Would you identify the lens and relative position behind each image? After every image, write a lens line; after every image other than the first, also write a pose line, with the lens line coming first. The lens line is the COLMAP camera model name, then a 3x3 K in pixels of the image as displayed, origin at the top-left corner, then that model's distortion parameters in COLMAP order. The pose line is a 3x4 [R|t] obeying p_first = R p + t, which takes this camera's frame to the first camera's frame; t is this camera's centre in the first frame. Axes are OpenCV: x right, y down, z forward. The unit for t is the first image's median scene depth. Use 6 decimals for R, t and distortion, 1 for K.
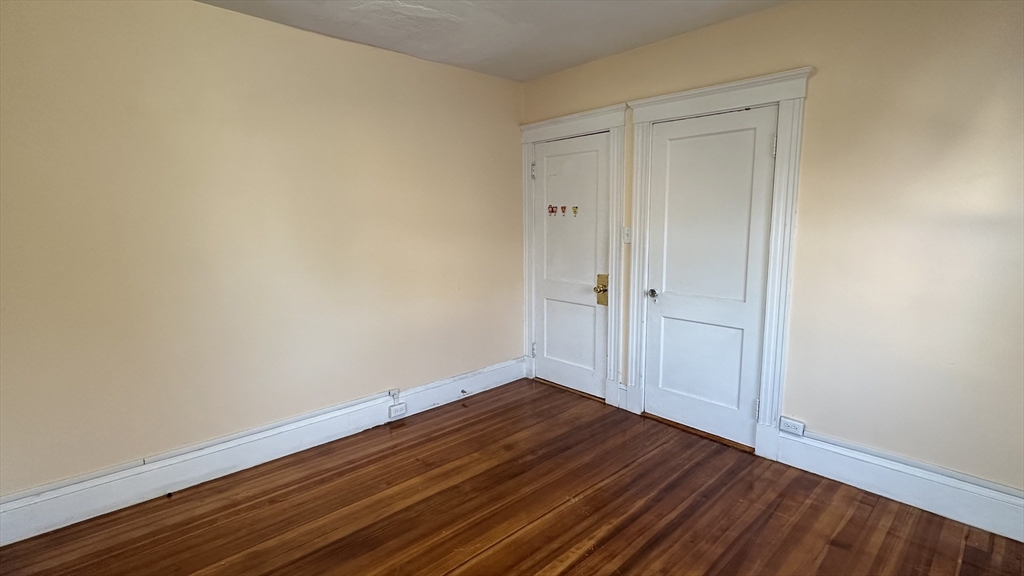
lens RADIAL K [[488.3, 0, 513.4], [0, 488.3, 281.2], [0, 0, 1]] dist [0.017771, -0.000361]
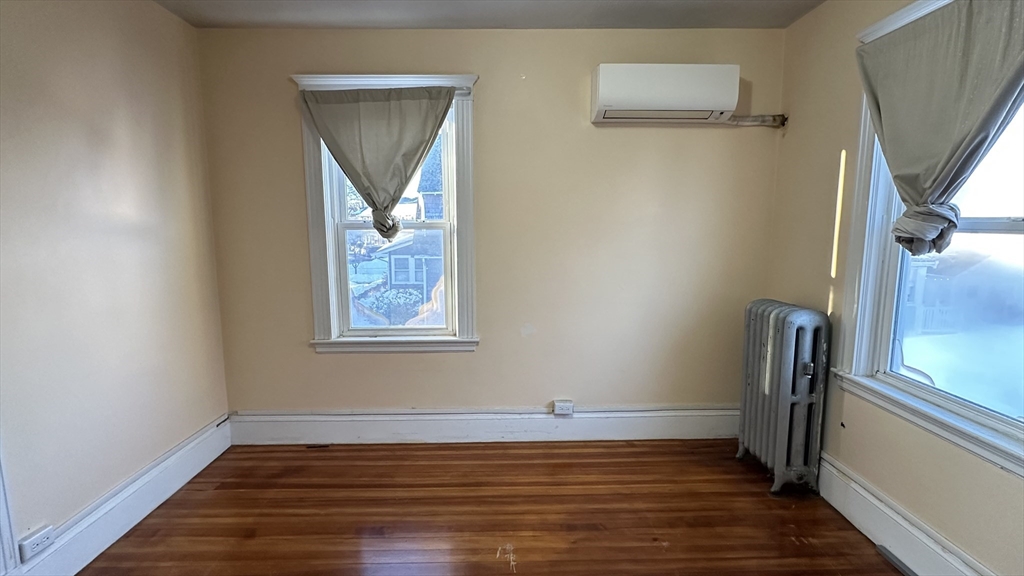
lens RADIAL K [[488.3, 0, 513.7], [0, 488.3, 289.7], [0, 0, 1]] dist [0.017771, -0.000361]
pose [[-0.740049, -0.084022, 0.667284, -0.407243], [0.096304, 0.968702, 0.228782, -0.156824], [-0.665622, 0.233572, -0.708795, 1.216586]]
